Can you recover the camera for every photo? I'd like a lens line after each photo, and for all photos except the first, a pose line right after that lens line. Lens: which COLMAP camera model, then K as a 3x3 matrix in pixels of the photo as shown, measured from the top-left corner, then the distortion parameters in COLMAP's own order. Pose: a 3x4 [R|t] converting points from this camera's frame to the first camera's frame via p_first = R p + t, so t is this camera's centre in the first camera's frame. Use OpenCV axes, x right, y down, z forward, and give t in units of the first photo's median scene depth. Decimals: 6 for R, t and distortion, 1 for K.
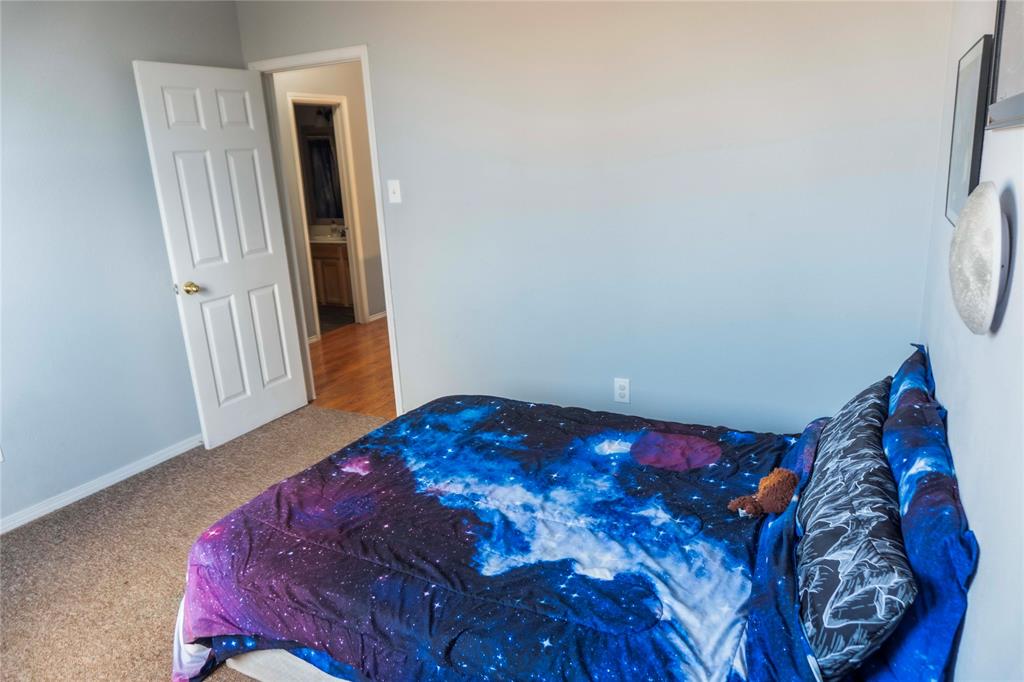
lens RADIAL K [[679.7, 0, 512.0], [0, 679.7, 341.0], [0, 0, 1]] dist [-0.019592, -0.000521]
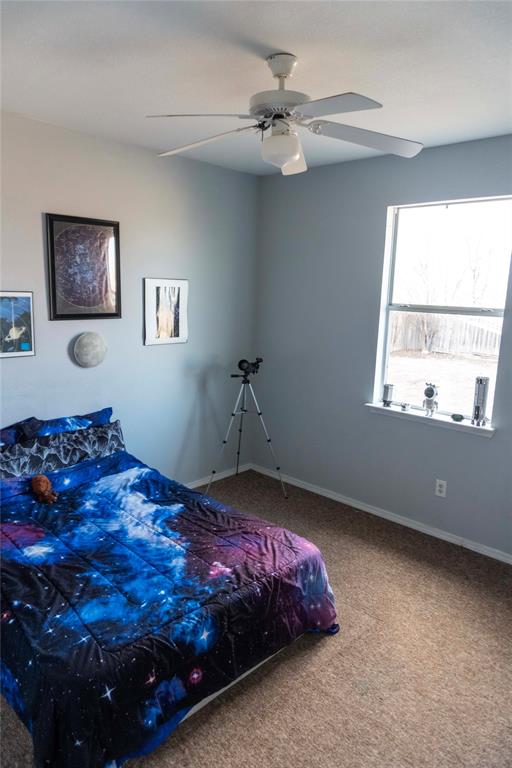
lens RADIAL K [[509.8, 0, 256.0], [0, 509.8, 384.0], [0, 0, 1]] dist [-0.019592, -0.000521]
pose [[-0.962070, -0.033507, 0.270738, -0.654034], [0.084336, 0.907283, 0.411978, -0.645403], [-0.259440, 0.419184, -0.870044, 2.006669]]
